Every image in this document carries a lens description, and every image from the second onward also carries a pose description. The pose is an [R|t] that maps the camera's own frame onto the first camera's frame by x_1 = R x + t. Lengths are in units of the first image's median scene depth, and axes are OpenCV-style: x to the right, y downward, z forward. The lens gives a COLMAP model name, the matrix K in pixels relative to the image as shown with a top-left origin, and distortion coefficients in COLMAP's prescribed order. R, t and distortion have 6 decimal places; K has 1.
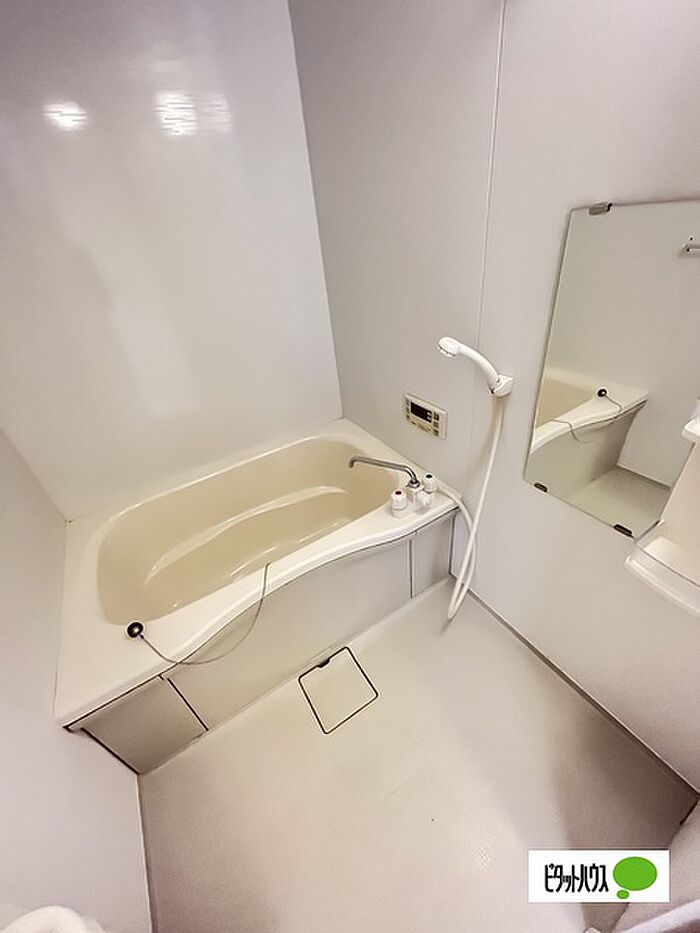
lens RADIAL K [[375.6, 0, 349.9], [0, 375.6, 468.3], [0, 0, 1]] dist [-0.003239, -0.000328]
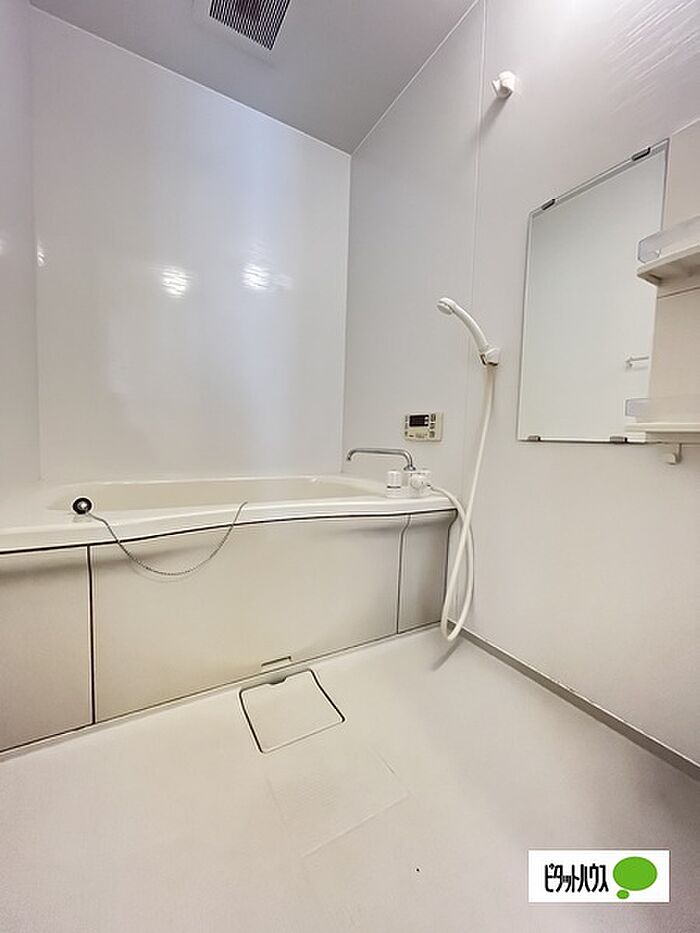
lens RADIAL K [[375.6, 0, 351.1], [0, 375.6, 467.4], [0, 0, 1]] dist [-0.003239, -0.000328]
pose [[0.989658, 0.143217, -0.008140, 0.023148], [-0.127854, 0.854921, -0.502756, 0.550651], [-0.065044, 0.498597, 0.864390, 0.140338]]
